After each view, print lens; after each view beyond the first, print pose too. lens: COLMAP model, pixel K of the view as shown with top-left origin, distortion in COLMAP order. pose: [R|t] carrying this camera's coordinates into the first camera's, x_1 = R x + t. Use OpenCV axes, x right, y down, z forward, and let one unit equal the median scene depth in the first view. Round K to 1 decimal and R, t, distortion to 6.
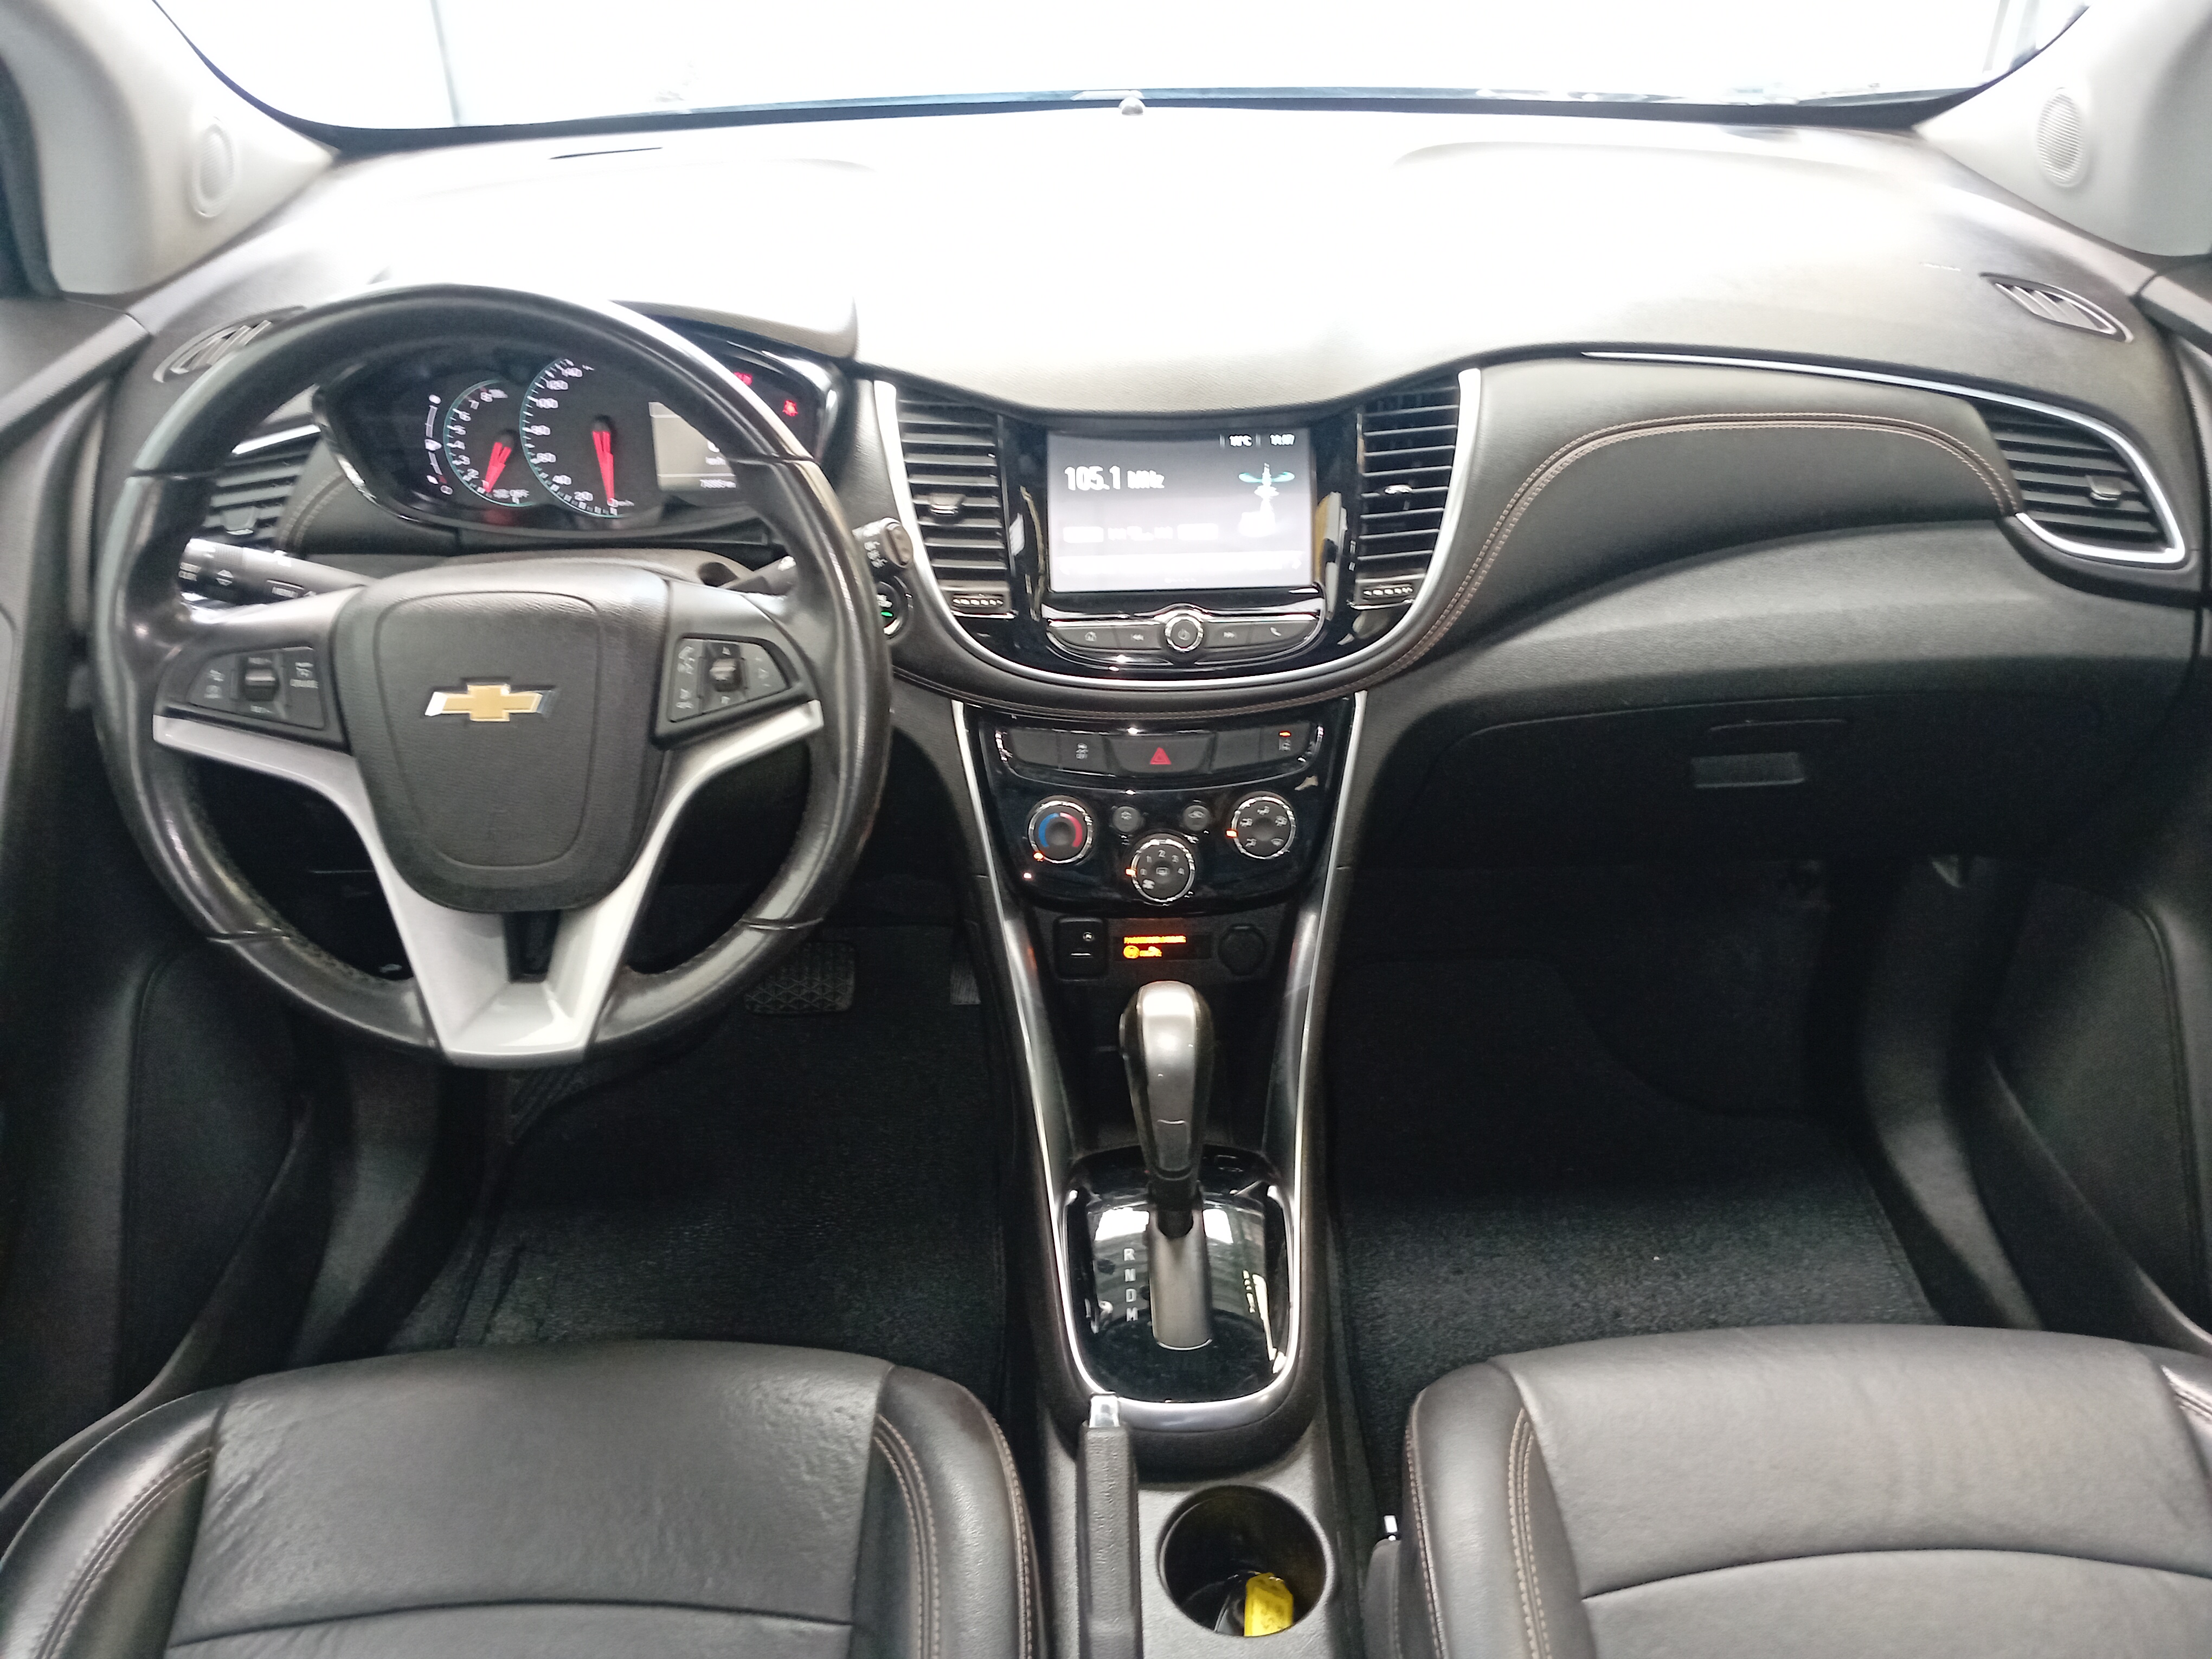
lens RADIAL K [[1701.1, 0, 1117.4], [0, 1701.1, 846.9], [0, 0, 1]] dist [0.020344, -0.026123]
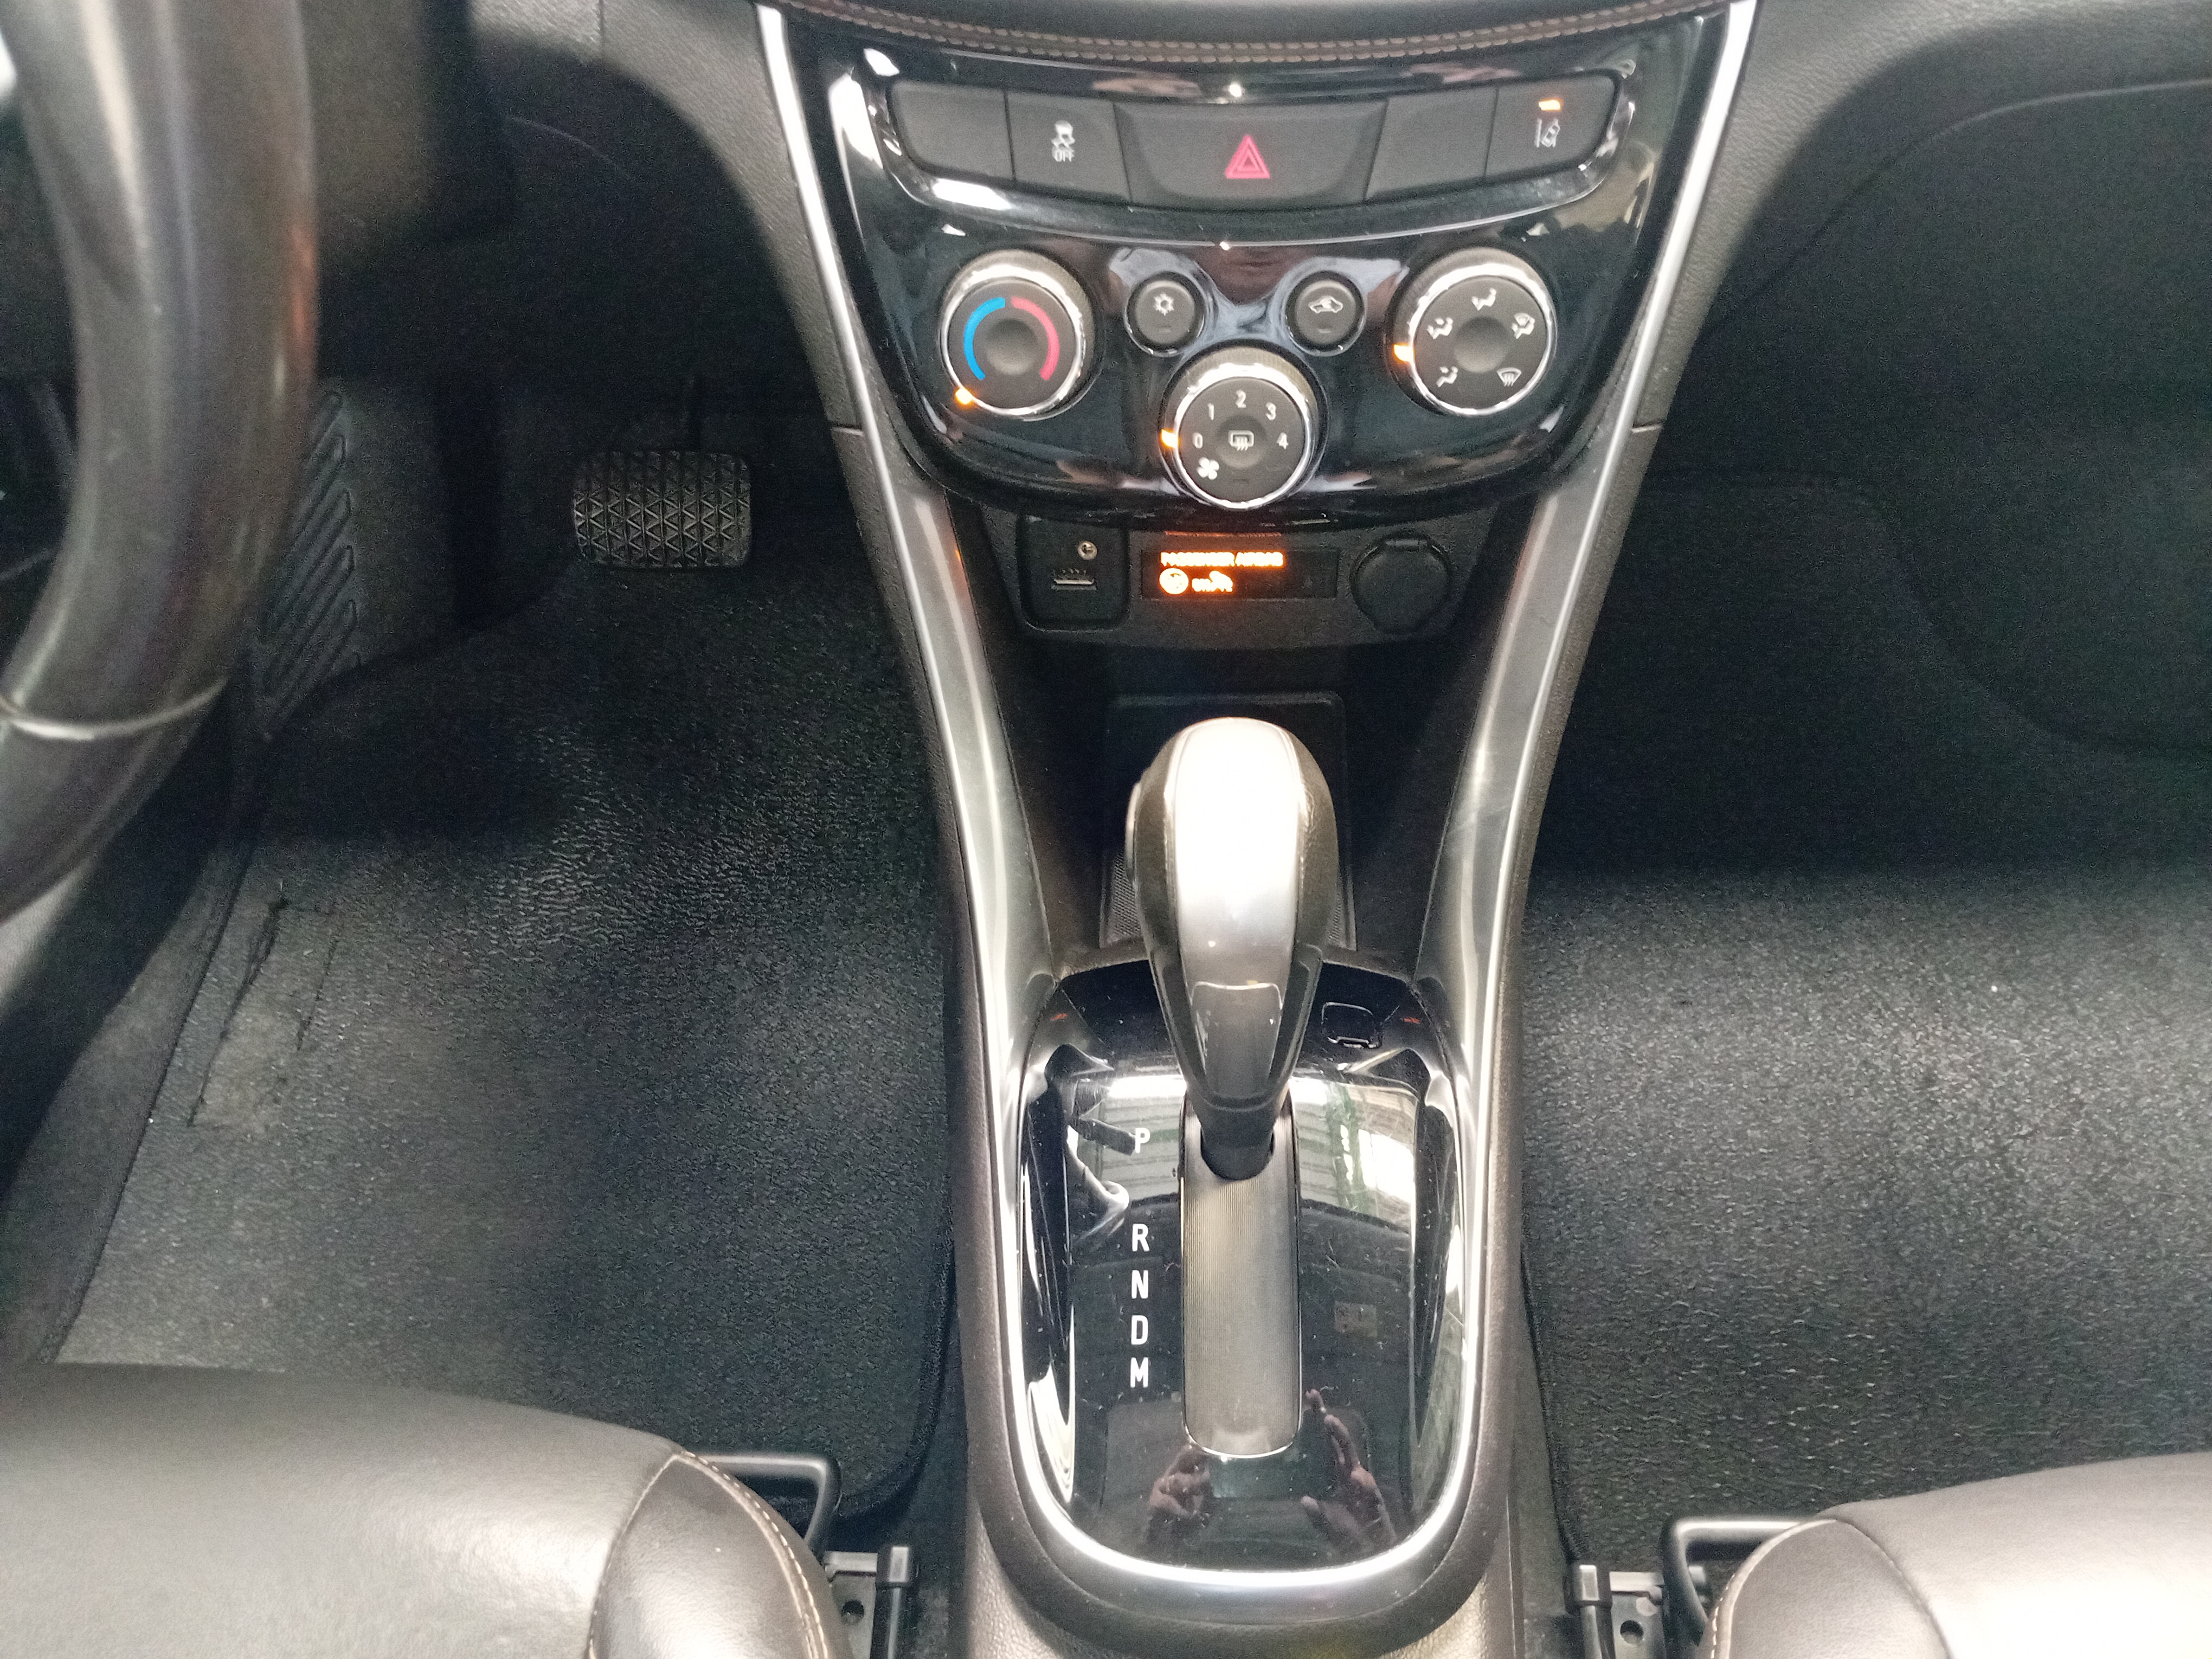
lens RADIAL K [[1701.1, 0, 1119.0], [0, 1701.1, 838.1], [0, 0, 1]] dist [0.020344, -0.026123]
pose [[0.998287, 0.034544, -0.047221, 0.018579], [-0.016091, 0.938070, 0.346072, -0.039697], [0.056252, -0.344719, 0.937019, 0.527069]]
